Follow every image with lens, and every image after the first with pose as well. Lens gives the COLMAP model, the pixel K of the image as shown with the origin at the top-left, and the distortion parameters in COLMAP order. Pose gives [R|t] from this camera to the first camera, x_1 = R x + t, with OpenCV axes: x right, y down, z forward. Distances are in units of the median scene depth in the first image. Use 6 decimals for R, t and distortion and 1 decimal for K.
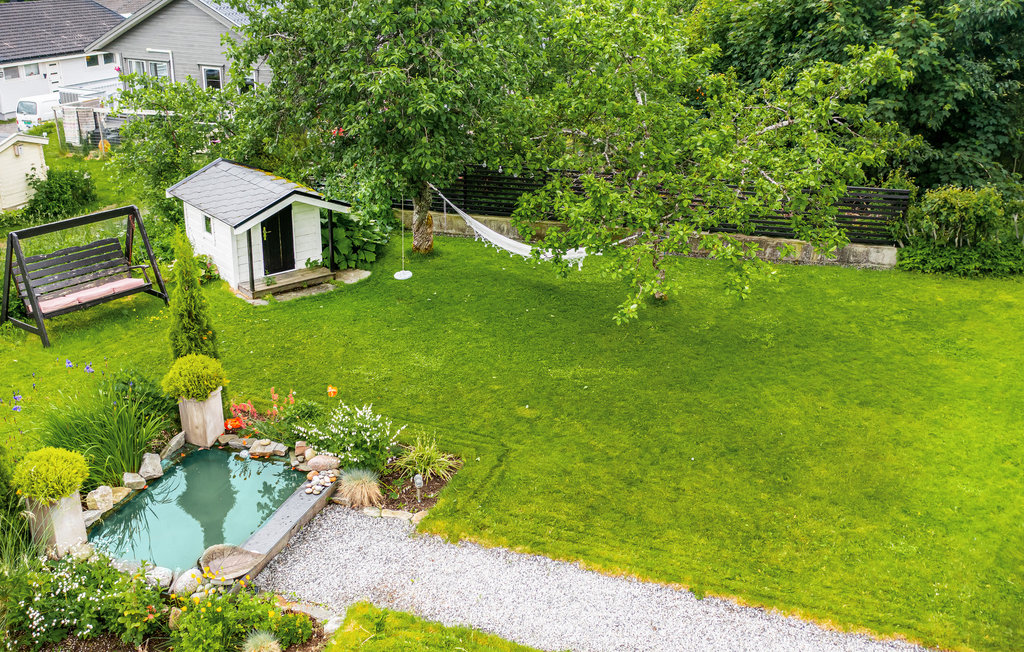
lens RADIAL K [[922.1, 0, 483.8], [0, 922.1, 285.1], [0, 0, 1]] dist [-0.011665, -0.002574]
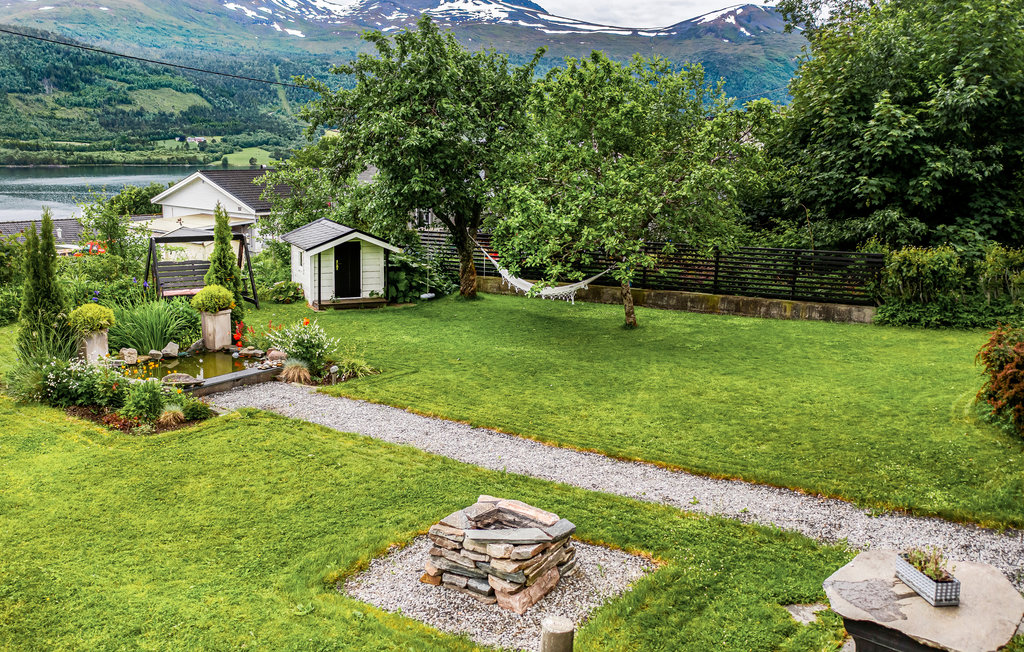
lens RADIAL K [[922.1, 0, 483.8], [0, 922.1, 285.1], [0, 0, 1]] dist [-0.011665, -0.002574]
pose [[0.961117, 0.038165, -0.273491, 0.316314], [-0.094541, 0.976028, -0.196041, 0.205181], [0.259453, 0.214274, 0.941685, -0.171734]]
